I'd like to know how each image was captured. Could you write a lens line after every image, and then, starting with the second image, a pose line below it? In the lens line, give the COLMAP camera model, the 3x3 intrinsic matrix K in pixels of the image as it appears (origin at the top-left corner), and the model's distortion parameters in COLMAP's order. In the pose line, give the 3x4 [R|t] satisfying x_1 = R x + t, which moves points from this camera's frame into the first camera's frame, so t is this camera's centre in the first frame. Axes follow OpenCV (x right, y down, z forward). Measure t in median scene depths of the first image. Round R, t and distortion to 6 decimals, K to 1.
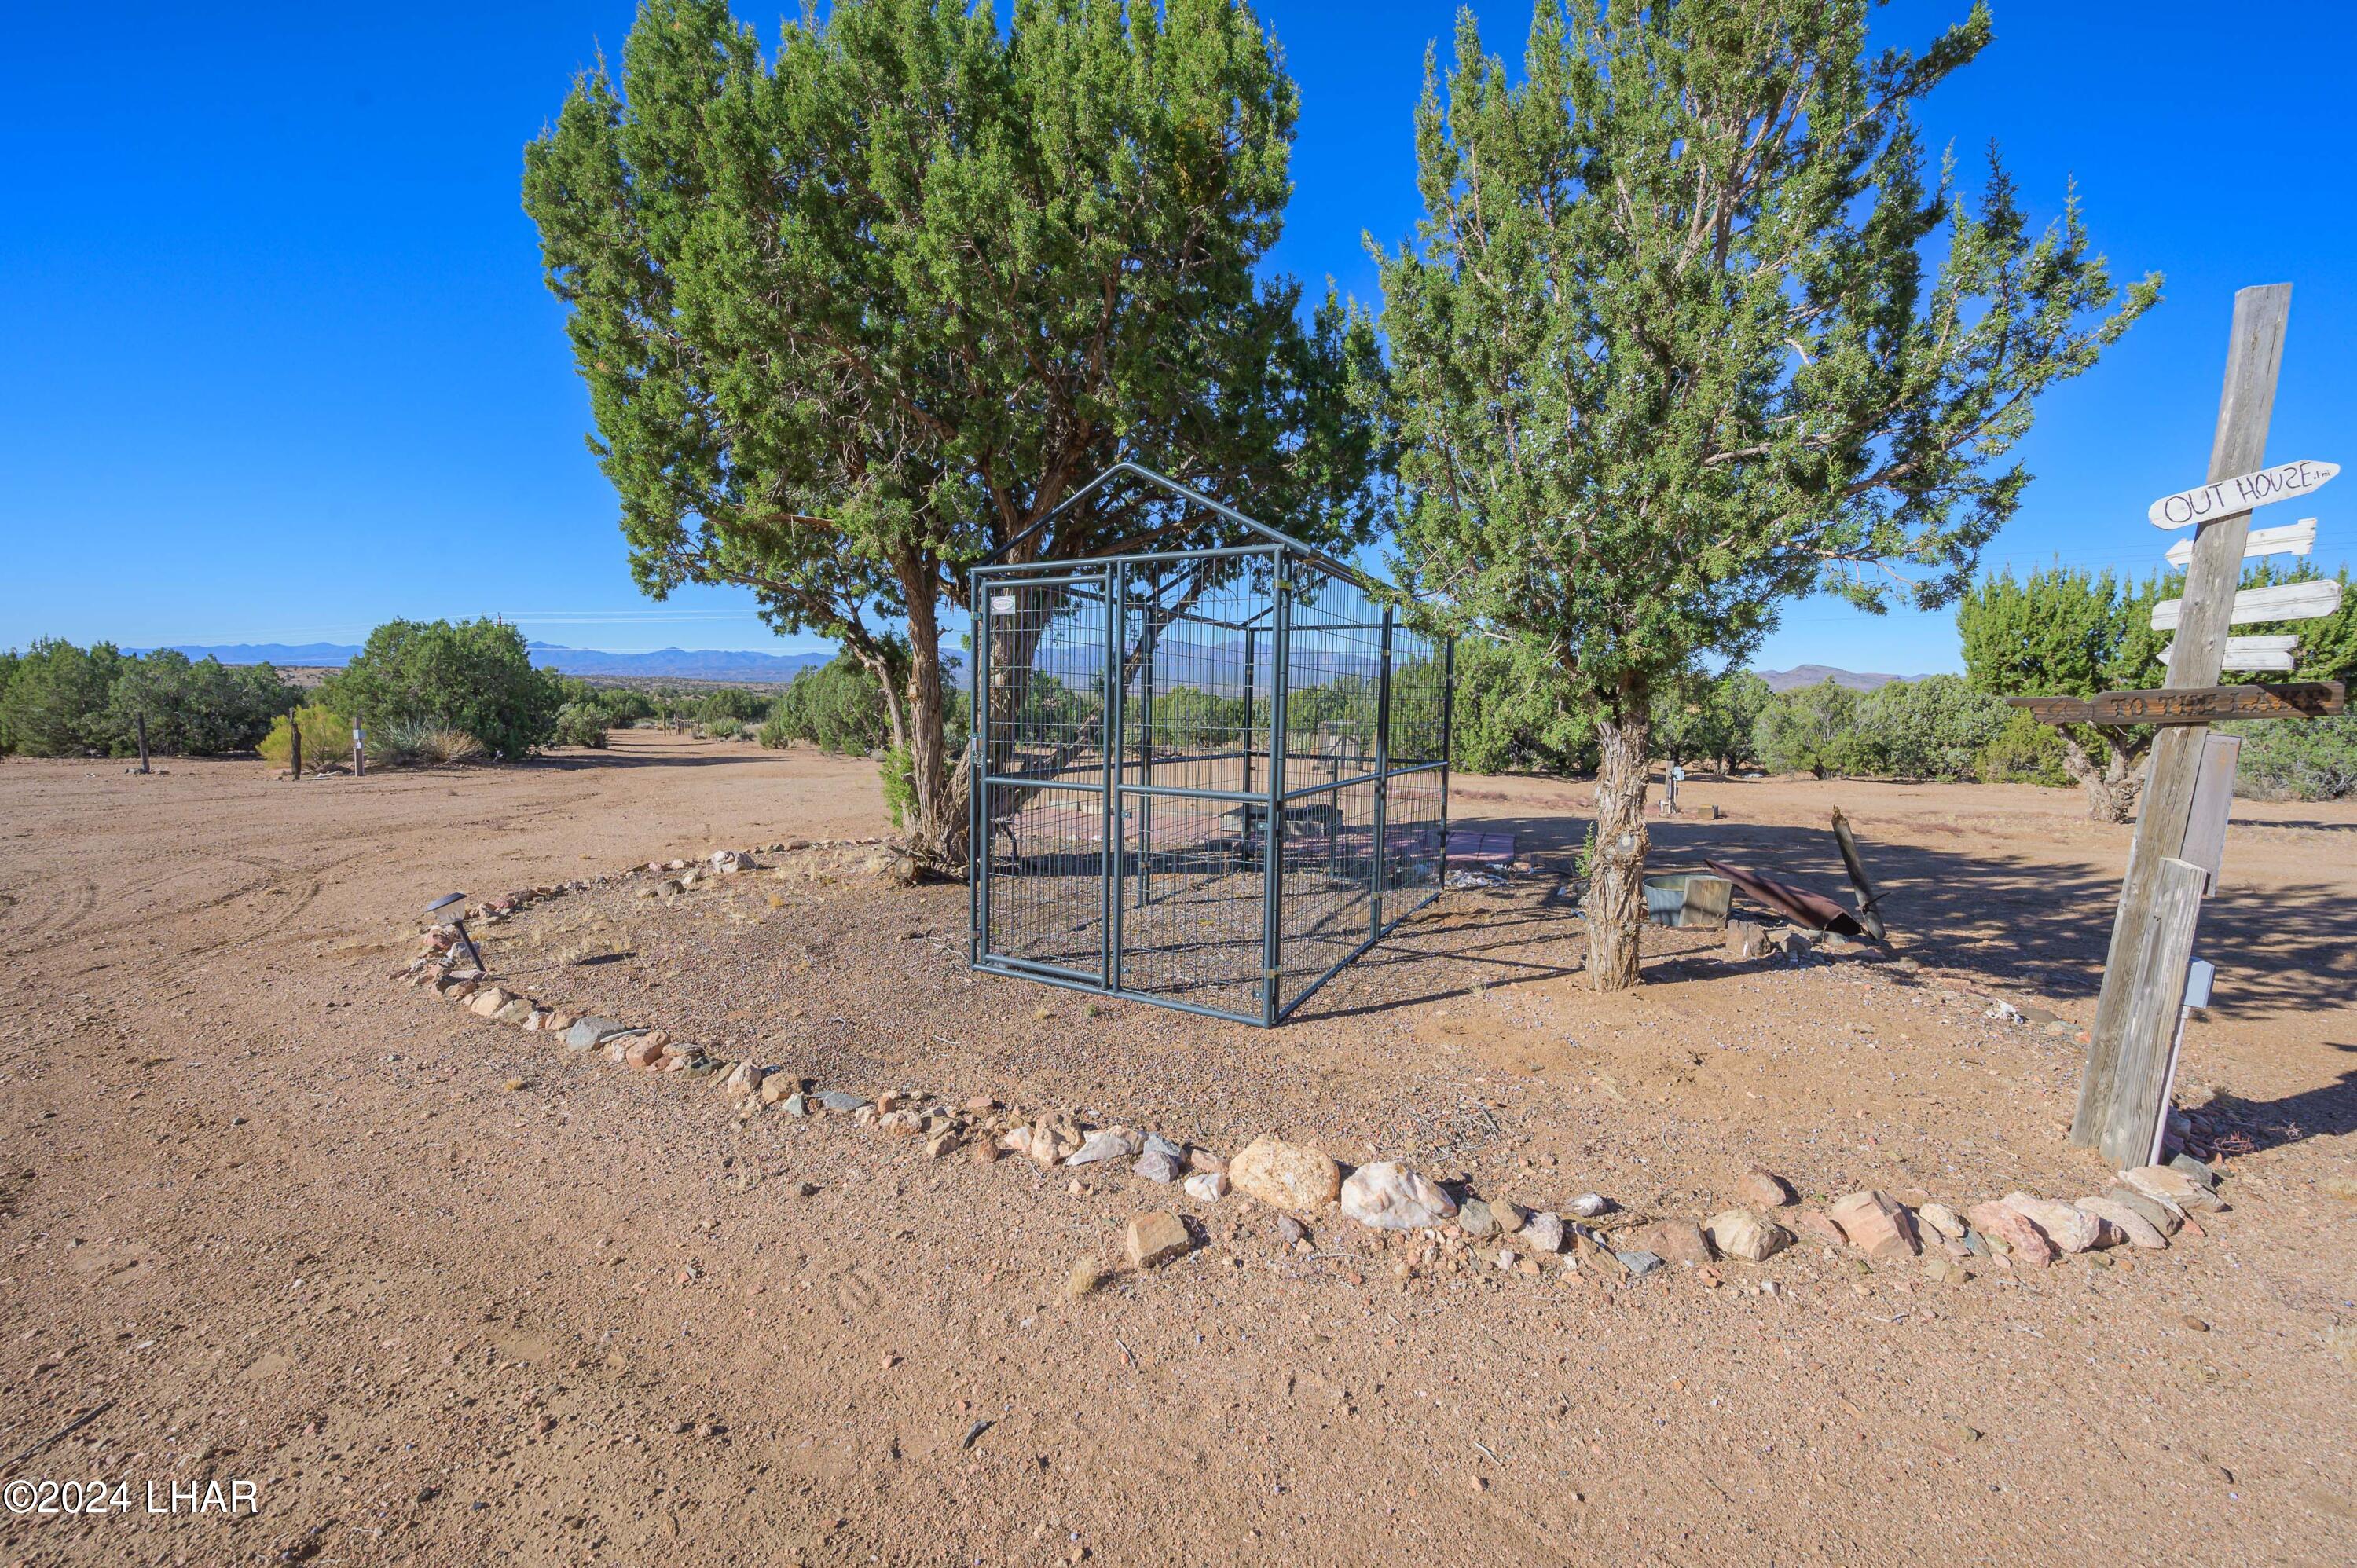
lens RADIAL K [[940.3, 0, 1181.3], [0, 940.3, 781.1], [0, 0, 1]] dist [0.000799, -0.000110]
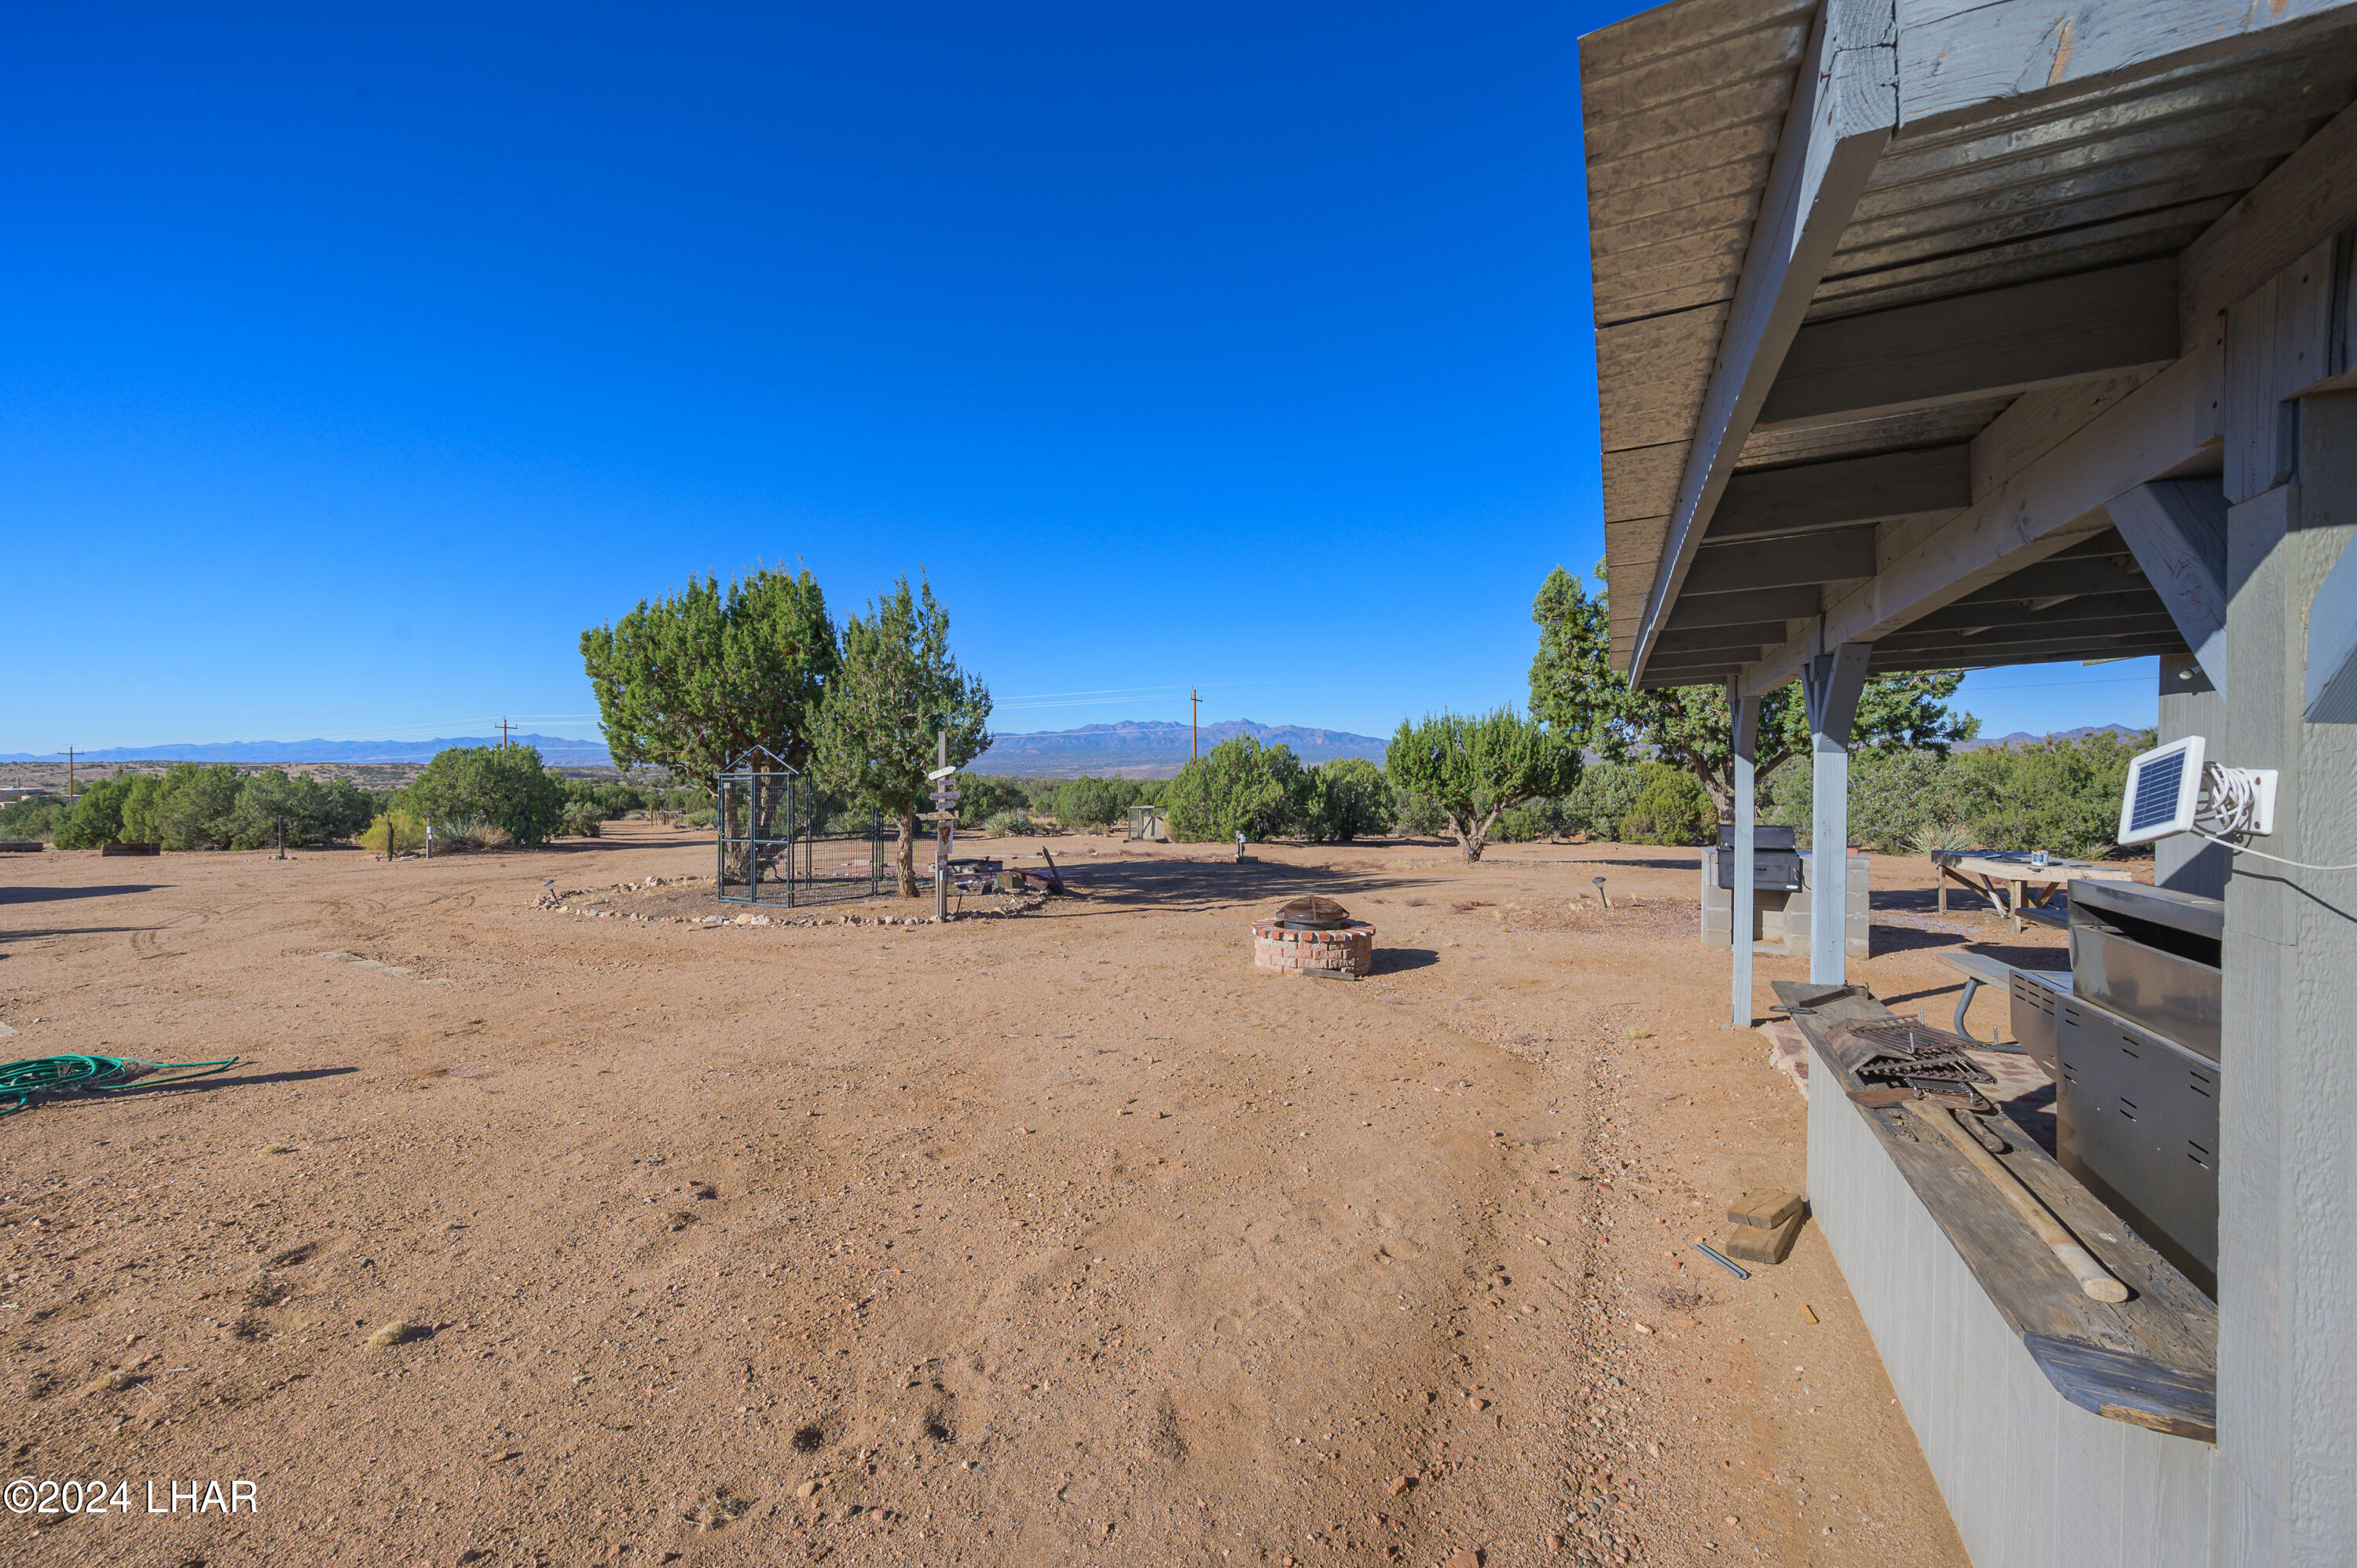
lens RADIAL K [[940.3, 0, 1177.6], [0, 940.3, 782.6], [0, 0, 1]] dist [0.000799, -0.000110]
pose [[0.999817, -0.018814, 0.003375, 0.234541], [0.019029, 0.996365, -0.083033, 0.017666], [-0.001801, 0.083083, 0.996541, -0.386142]]
